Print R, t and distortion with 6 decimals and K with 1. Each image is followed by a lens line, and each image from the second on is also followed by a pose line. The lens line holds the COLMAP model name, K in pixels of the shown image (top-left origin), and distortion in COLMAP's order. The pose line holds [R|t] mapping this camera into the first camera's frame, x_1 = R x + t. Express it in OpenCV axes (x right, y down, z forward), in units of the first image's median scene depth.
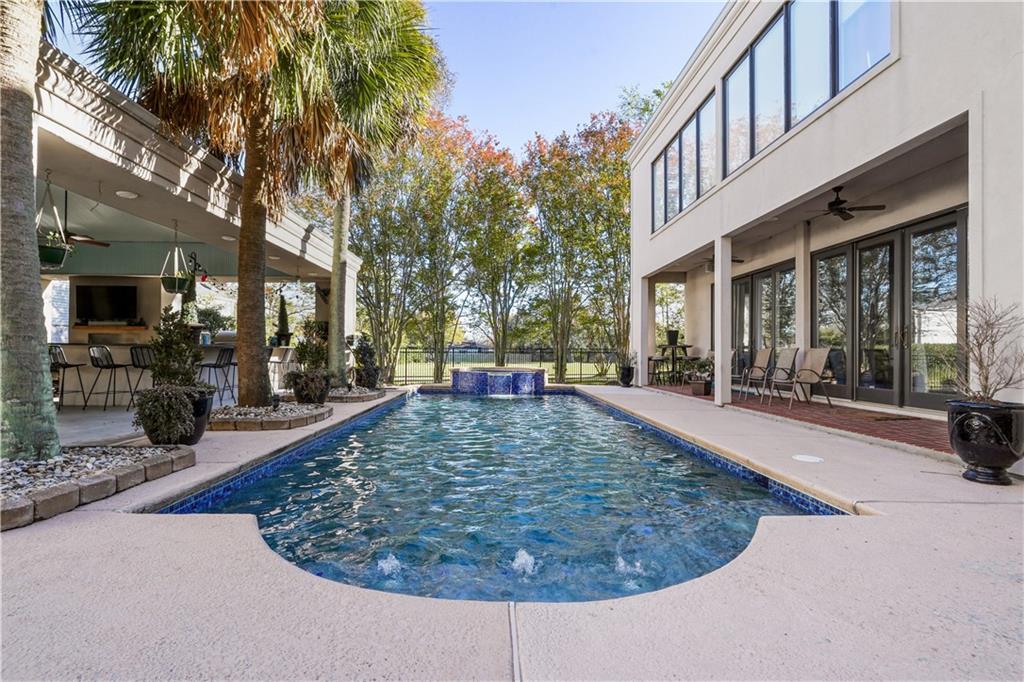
lens RADIAL K [[490.3, 0, 512.0], [0, 490.3, 341.0], [0, 0, 1]] dist [0.000989, 0.000193]
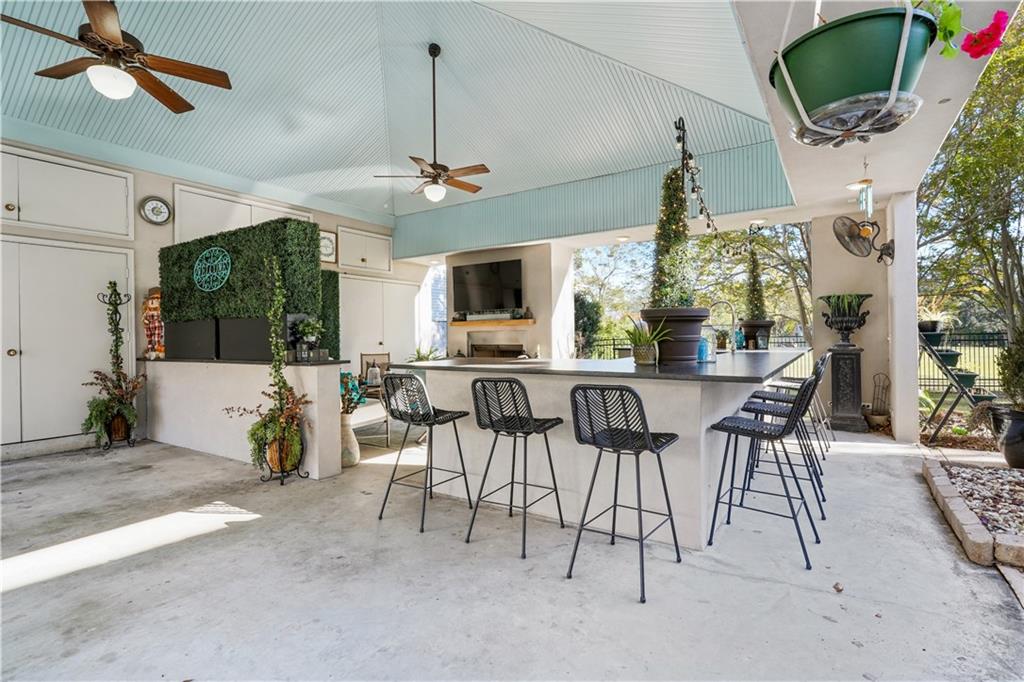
lens RADIAL K [[499.1, 0, 512.0], [0, 499.1, 341.0], [0, 0, 1]] dist [-0.000212, -0.000017]
pose [[0.816287, -0.005640, -0.577619, -0.385386], [0.021188, 0.999572, 0.020184, -0.015242], [0.577257, -0.028715, 0.816057, 0.438995]]
